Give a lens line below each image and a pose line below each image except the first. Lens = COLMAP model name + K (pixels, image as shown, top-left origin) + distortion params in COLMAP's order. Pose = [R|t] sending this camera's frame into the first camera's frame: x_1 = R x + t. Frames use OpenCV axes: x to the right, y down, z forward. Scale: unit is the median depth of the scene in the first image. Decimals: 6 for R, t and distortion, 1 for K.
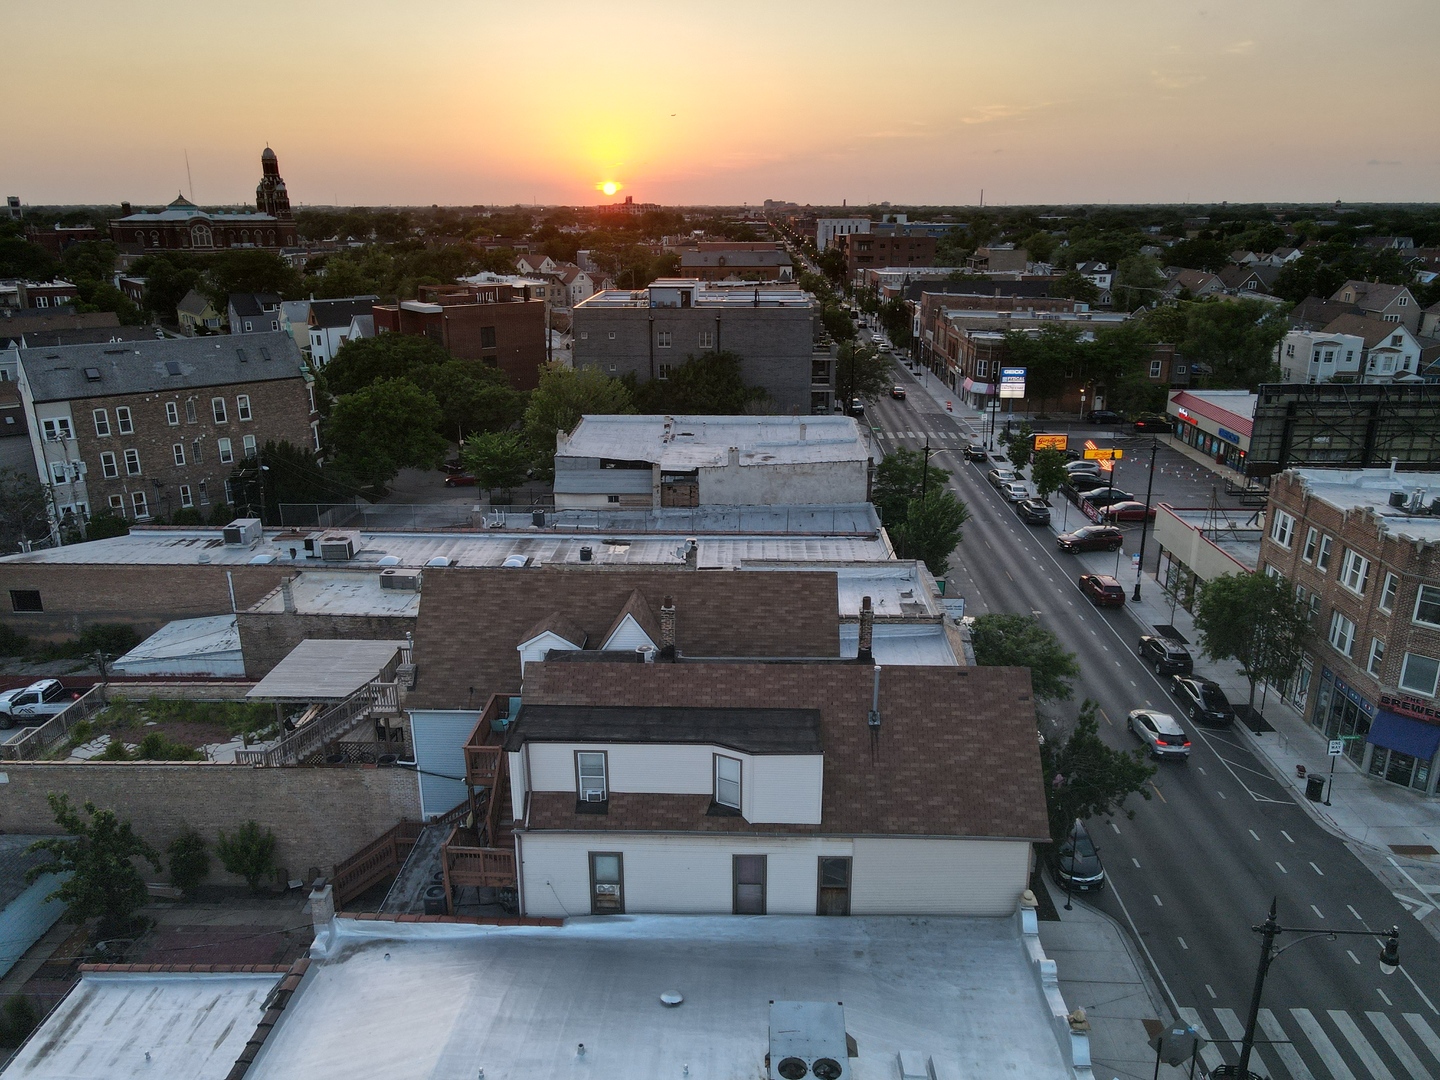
lens RADIAL K [[1041.7, 0, 715.5], [0, 1041.7, 540.6], [0, 0, 1]] dist [0.014369, -0.001973]
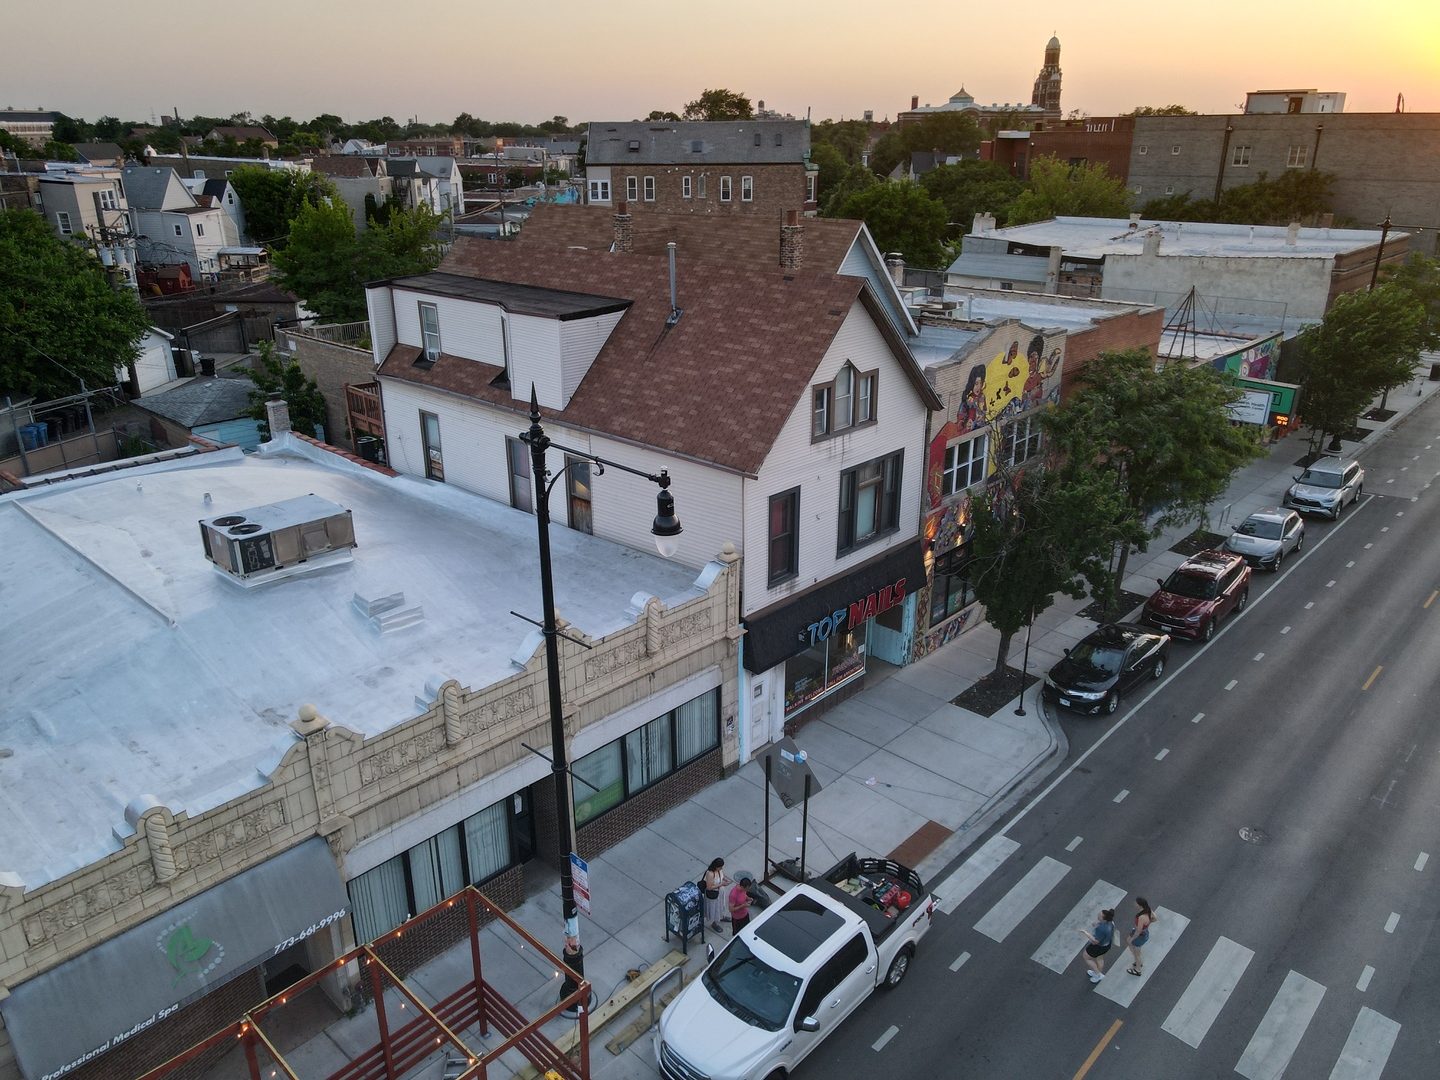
lens RADIAL K [[1041.7, 0, 719.1], [0, 1041.7, 542.4], [0, 0, 1]] dist [0.014369, -0.001973]
pose [[0.758754, 0.239880, -0.605599, 0.304828], [-0.195642, 0.970719, 0.139386, 0.094804], [0.621302, 0.012721, 0.783468, 0.166644]]
